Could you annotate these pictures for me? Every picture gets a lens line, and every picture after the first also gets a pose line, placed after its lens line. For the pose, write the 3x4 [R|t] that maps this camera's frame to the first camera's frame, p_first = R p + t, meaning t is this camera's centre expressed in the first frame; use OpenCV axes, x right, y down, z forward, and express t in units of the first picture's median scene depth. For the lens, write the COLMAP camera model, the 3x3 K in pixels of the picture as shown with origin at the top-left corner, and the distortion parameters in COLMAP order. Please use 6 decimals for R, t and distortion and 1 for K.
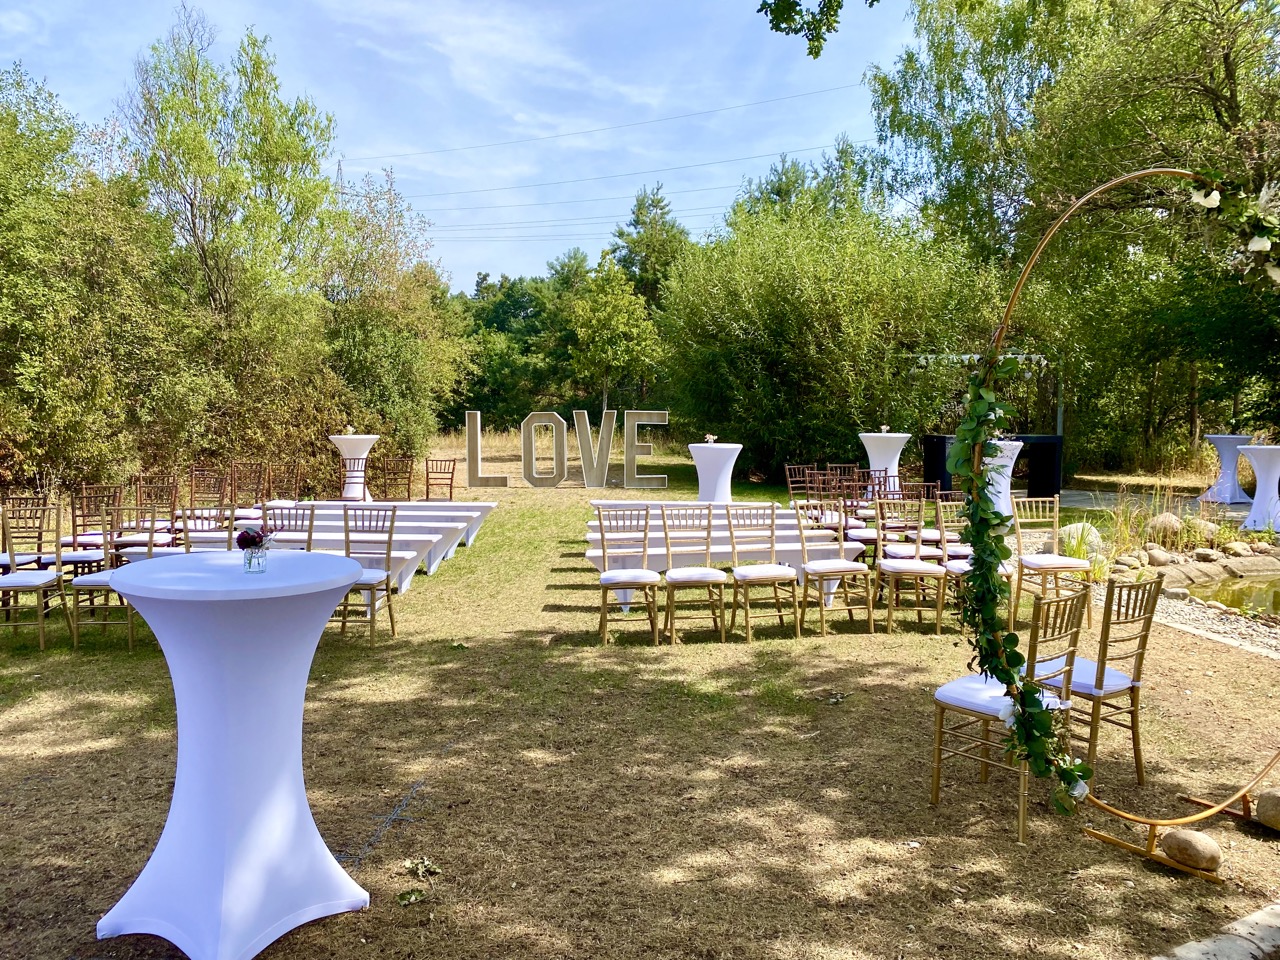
lens RADIAL K [[996.3, 0, 640.0], [0, 996.3, 480.0], [0, 0, 1]] dist [-0.000099, -0.004463]
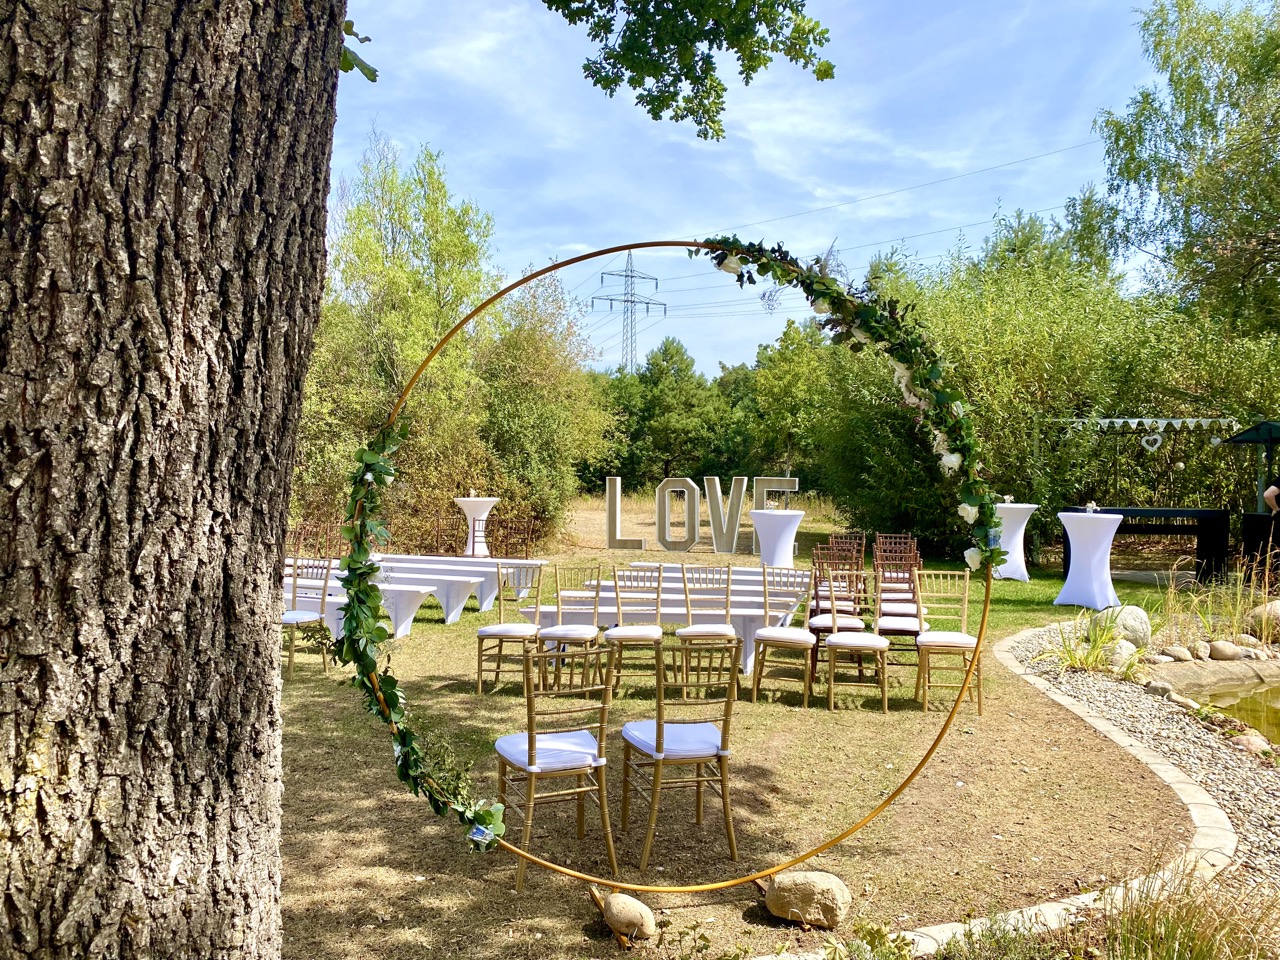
lens RADIAL K [[988.5, 0, 640.0], [0, 988.5, 480.0], [0, 0, 1]] dist [0.001906, 0.001781]
pose [[0.948770, 0.007114, -0.315888, 0.190668], [-0.028625, 0.997571, -0.063507, 0.000021], [0.314669, 0.069295, 0.946669, 0.014740]]
